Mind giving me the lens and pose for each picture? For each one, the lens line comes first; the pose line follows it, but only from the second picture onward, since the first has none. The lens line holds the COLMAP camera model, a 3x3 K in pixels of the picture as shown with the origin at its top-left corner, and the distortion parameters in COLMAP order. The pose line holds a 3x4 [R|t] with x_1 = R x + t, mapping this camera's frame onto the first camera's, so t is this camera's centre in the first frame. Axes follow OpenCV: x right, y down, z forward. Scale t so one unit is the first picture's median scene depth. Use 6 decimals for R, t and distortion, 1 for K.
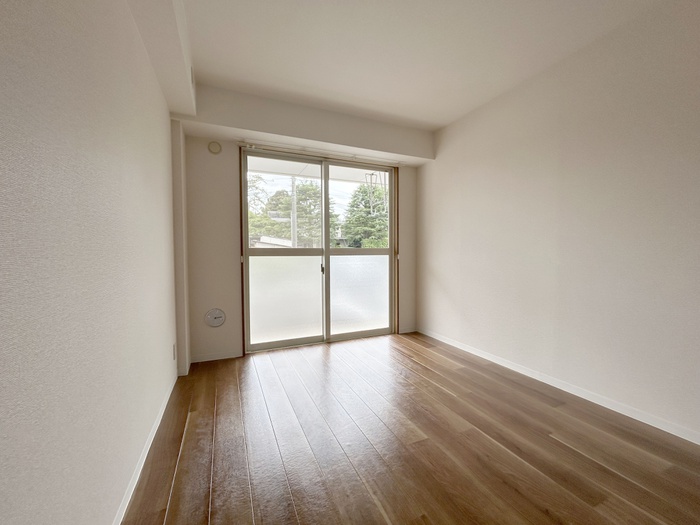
lens RADIAL K [[285.0, 0, 347.8], [0, 285.0, 260.3], [0, 0, 1]] dist [-0.000980, -0.000161]
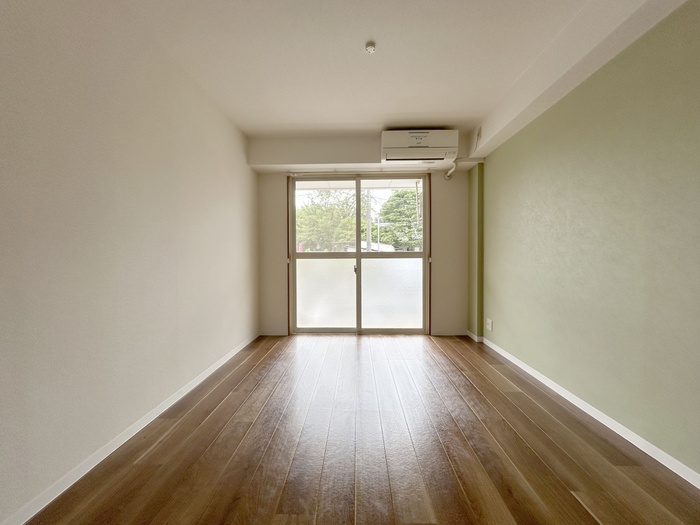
lens RADIAL K [[285.0, 0, 351.7], [0, 285.0, 259.5], [0, 0, 1]] dist [-0.000980, -0.000161]
pose [[0.905074, 0.004659, -0.425230, 0.365317], [-0.010721, 0.999872, -0.011865, 0.002386], [0.425120, 0.015298, 0.905008, -0.051743]]
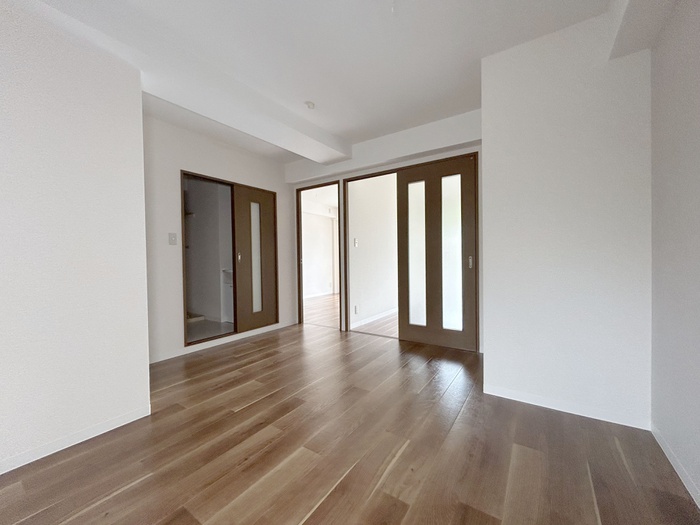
lens RADIAL K [[285.0, 0, 346.5], [0, 285.0, 262.4], [0, 0, 1]] dist [-0.000980, -0.000161]
pose [[-0.528507, -0.011434, 0.848852, -0.382877], [0.034085, 0.998817, 0.034676, -0.033796], [-0.848244, 0.047260, -0.527493, 0.809842]]
